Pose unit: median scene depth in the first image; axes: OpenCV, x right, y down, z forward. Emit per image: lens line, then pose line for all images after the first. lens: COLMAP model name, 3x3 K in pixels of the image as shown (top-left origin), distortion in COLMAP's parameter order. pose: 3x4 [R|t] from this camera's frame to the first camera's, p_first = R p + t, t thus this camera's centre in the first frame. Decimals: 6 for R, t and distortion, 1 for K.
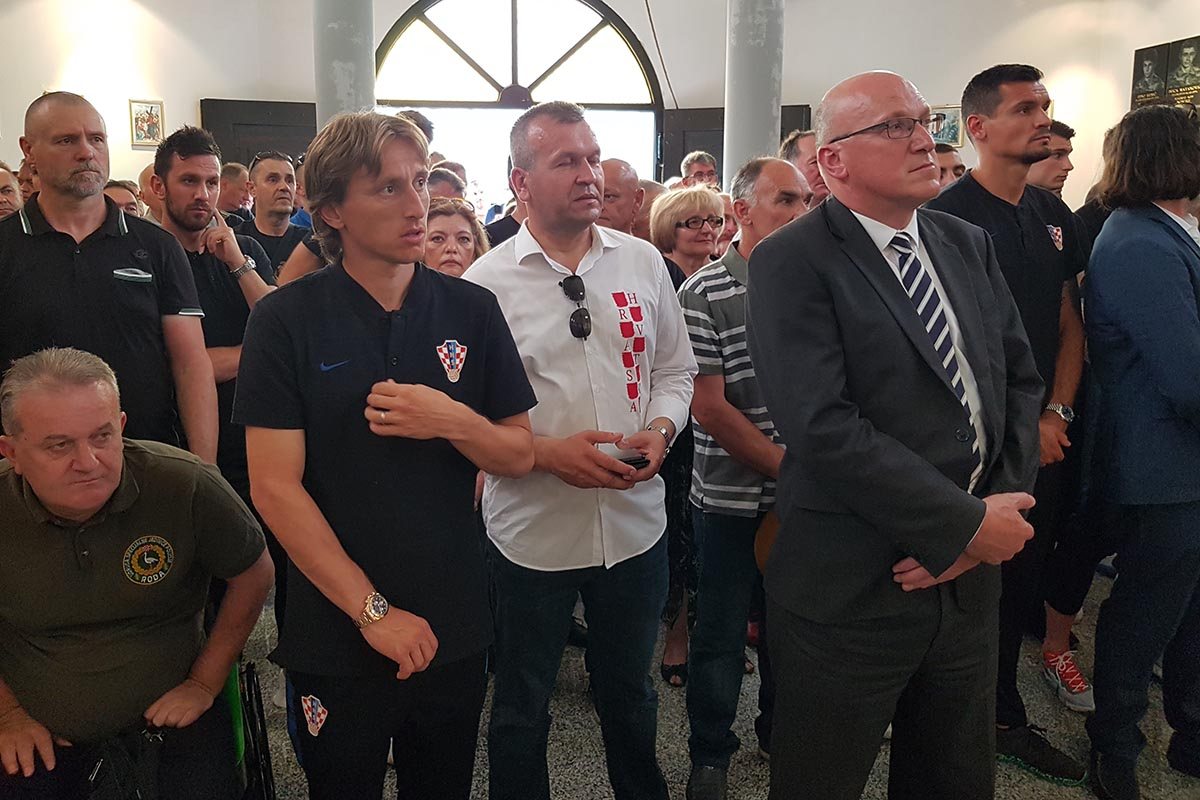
lens RADIAL K [[968.9, 0, 506.7], [0, 968.9, 397.0], [0, 0, 1]] dist [-0.006779, -0.001365]
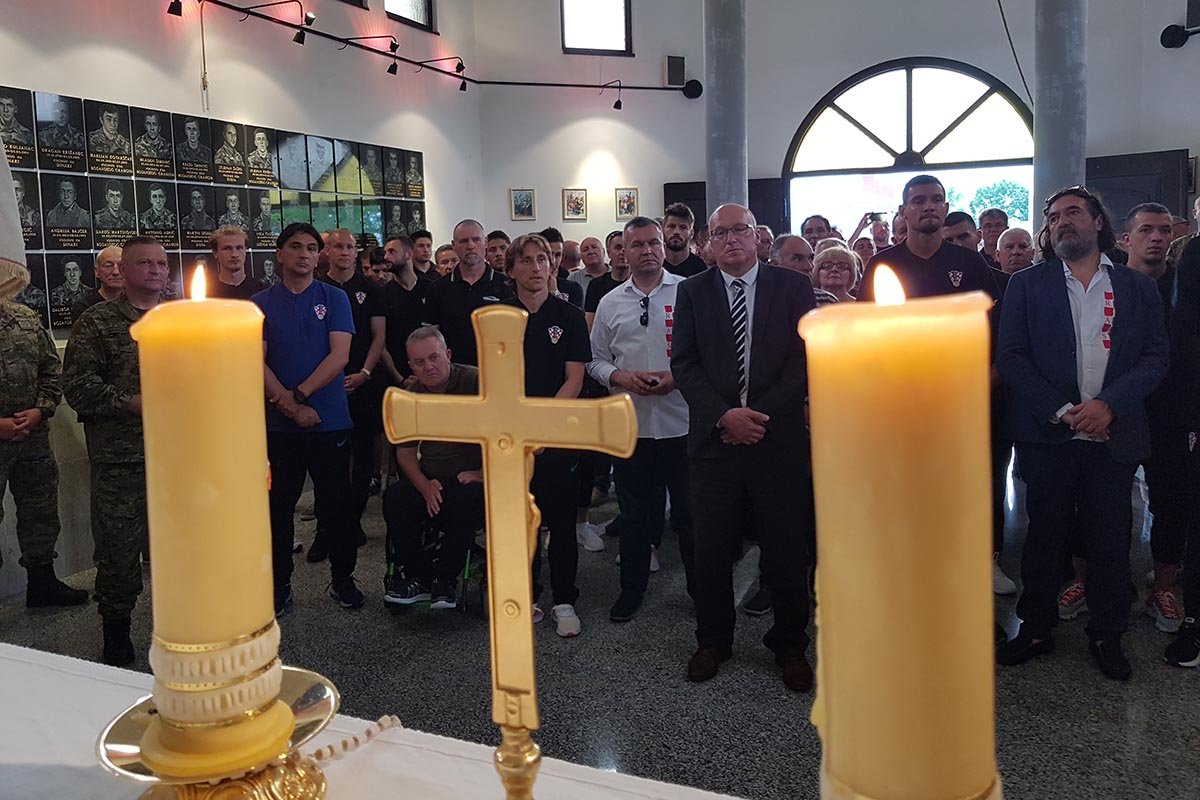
lens RADIAL K [[903.7, 0, 565.9], [0, 903.7, 399.0], [0, 0, 1]] dist [-0.009998, -0.003589]
pose [[0.859671, 0.046224, -0.508752, 0.760434], [-0.060734, 0.998083, -0.011942, 0.103206], [0.507224, 0.041165, 0.860830, -0.626284]]
